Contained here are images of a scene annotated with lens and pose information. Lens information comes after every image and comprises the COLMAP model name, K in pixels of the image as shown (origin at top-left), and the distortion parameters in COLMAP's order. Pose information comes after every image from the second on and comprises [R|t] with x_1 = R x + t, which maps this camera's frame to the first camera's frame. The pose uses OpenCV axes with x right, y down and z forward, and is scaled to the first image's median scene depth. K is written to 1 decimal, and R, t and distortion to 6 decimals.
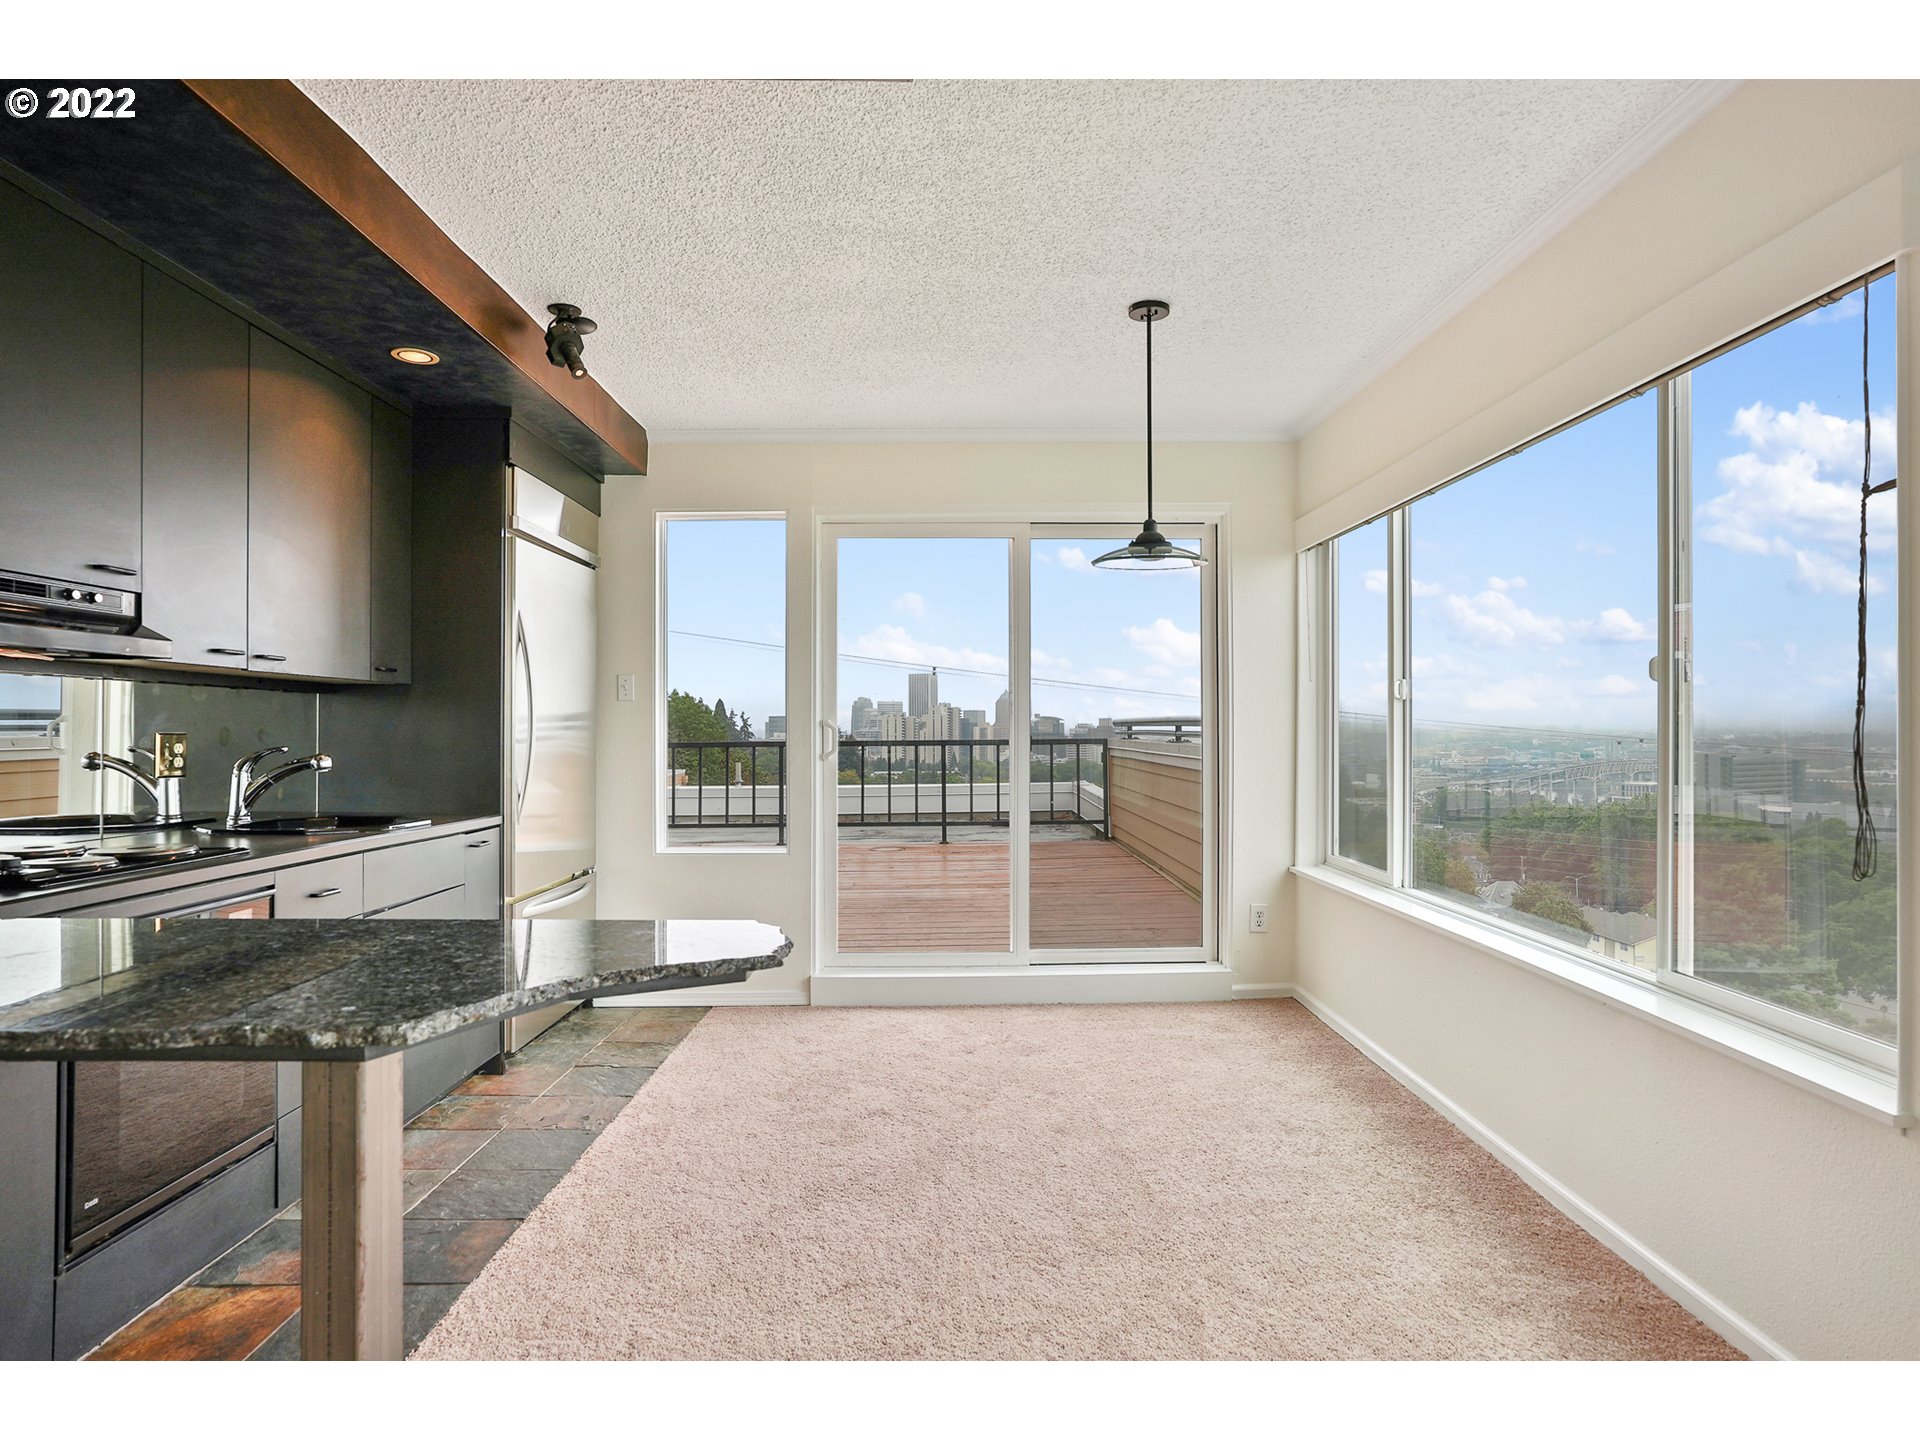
lens RADIAL K [[1136.2, 0, 949.1], [0, 1136.2, 721.0], [0, 0, 1]] dist [-0.005459, 0.098544]
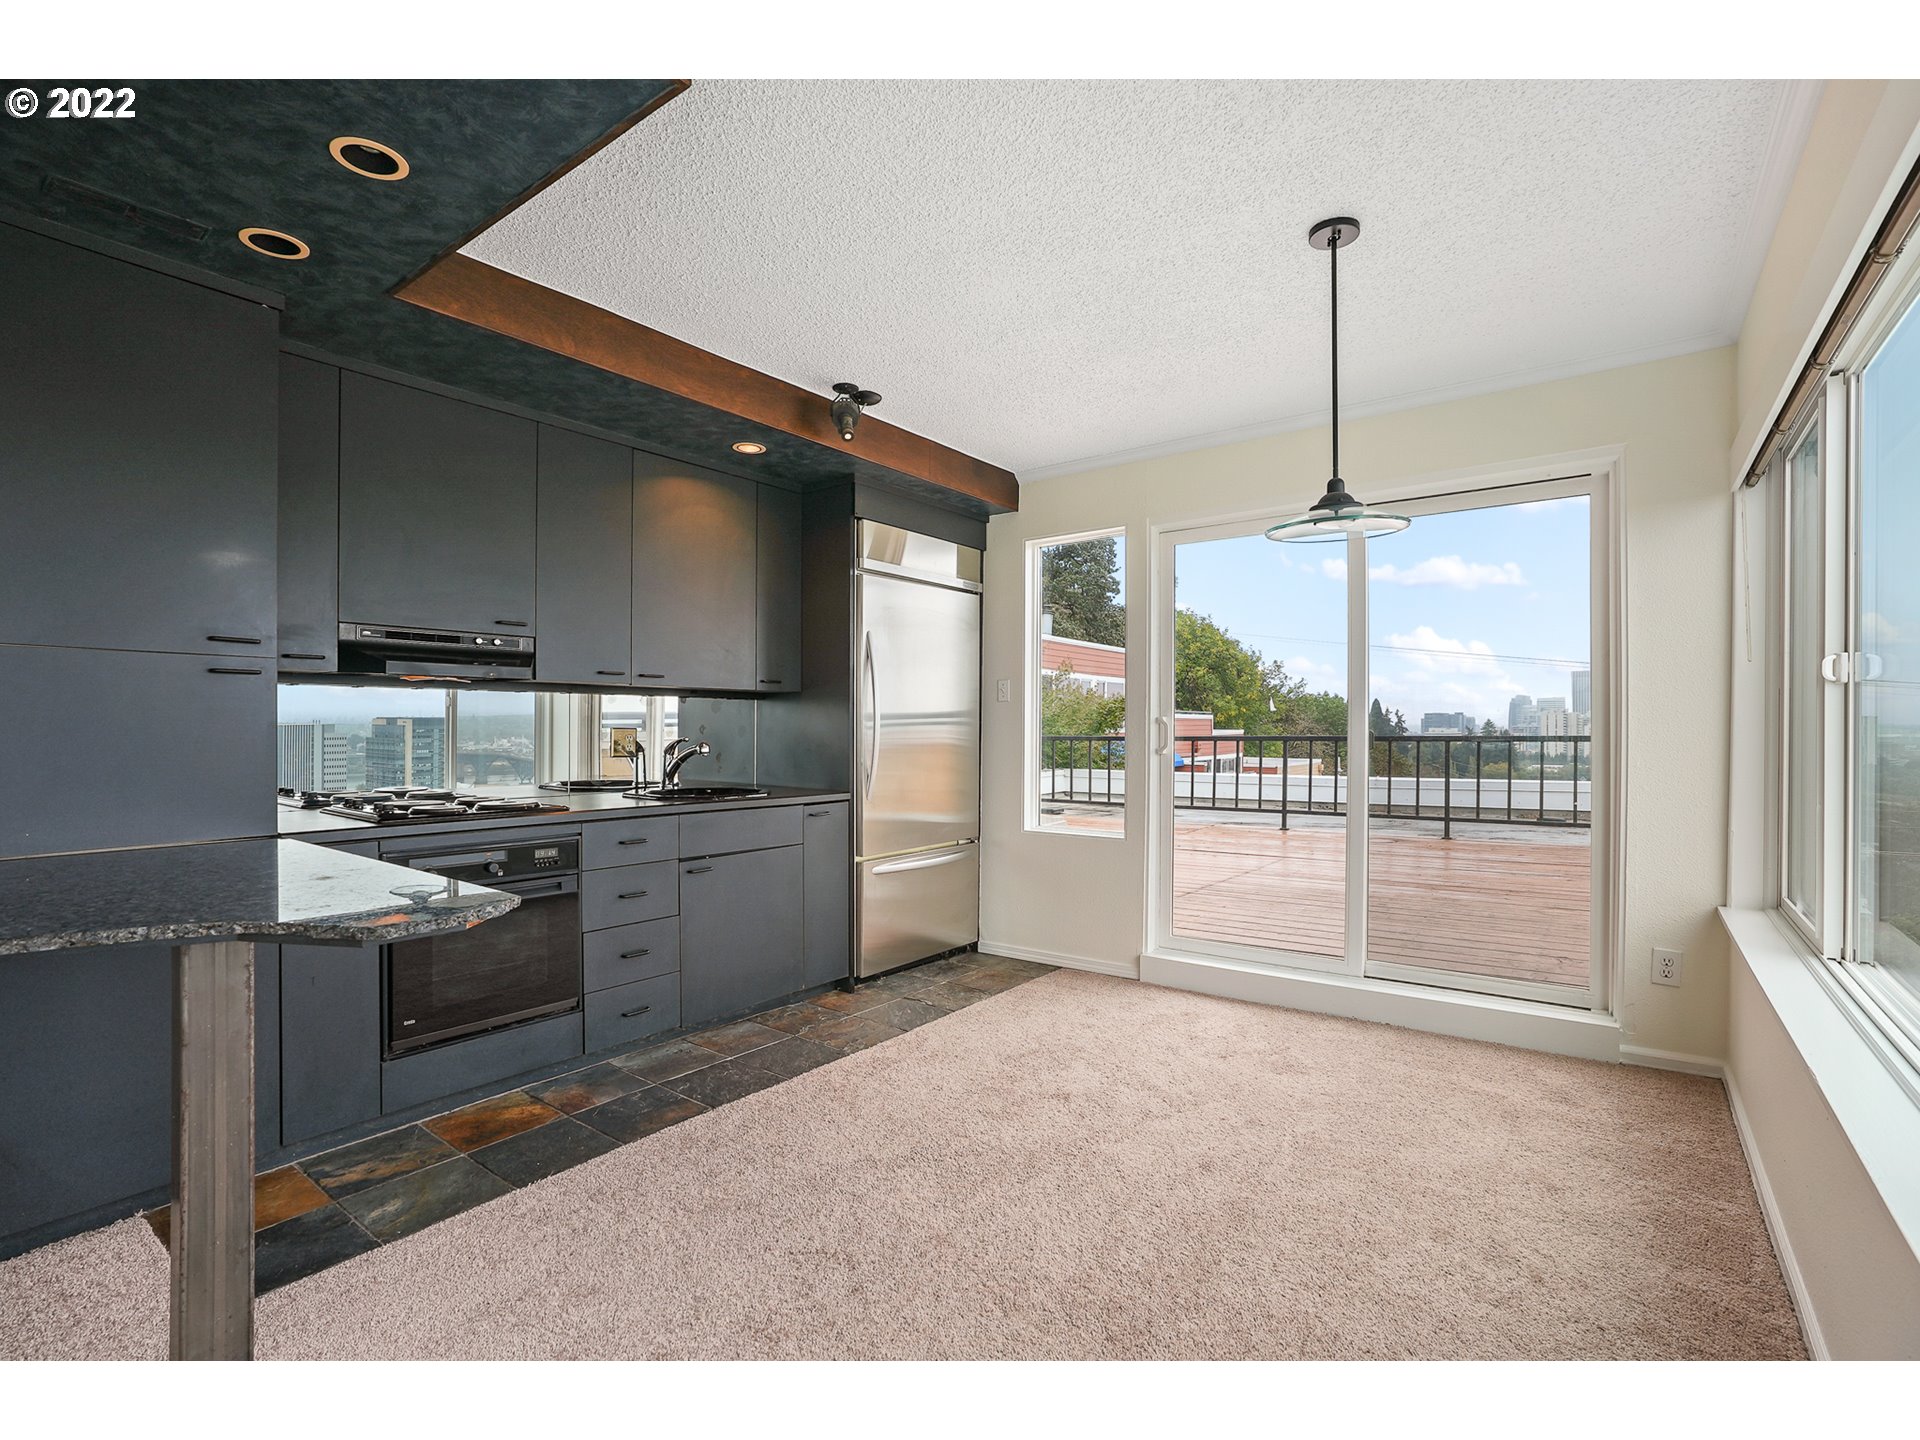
lens RADIAL K [[904.8, 0, 960.0], [0, 904.8, 720.0], [0, 0, 1]] dist [-0.037162, 0.036047]
pose [[0.796142, -0.003459, -0.605100, 0.329088], [0.004565, 0.999990, 0.000291, 0.001686], [0.605092, -0.002994, 0.796150, 0.271375]]
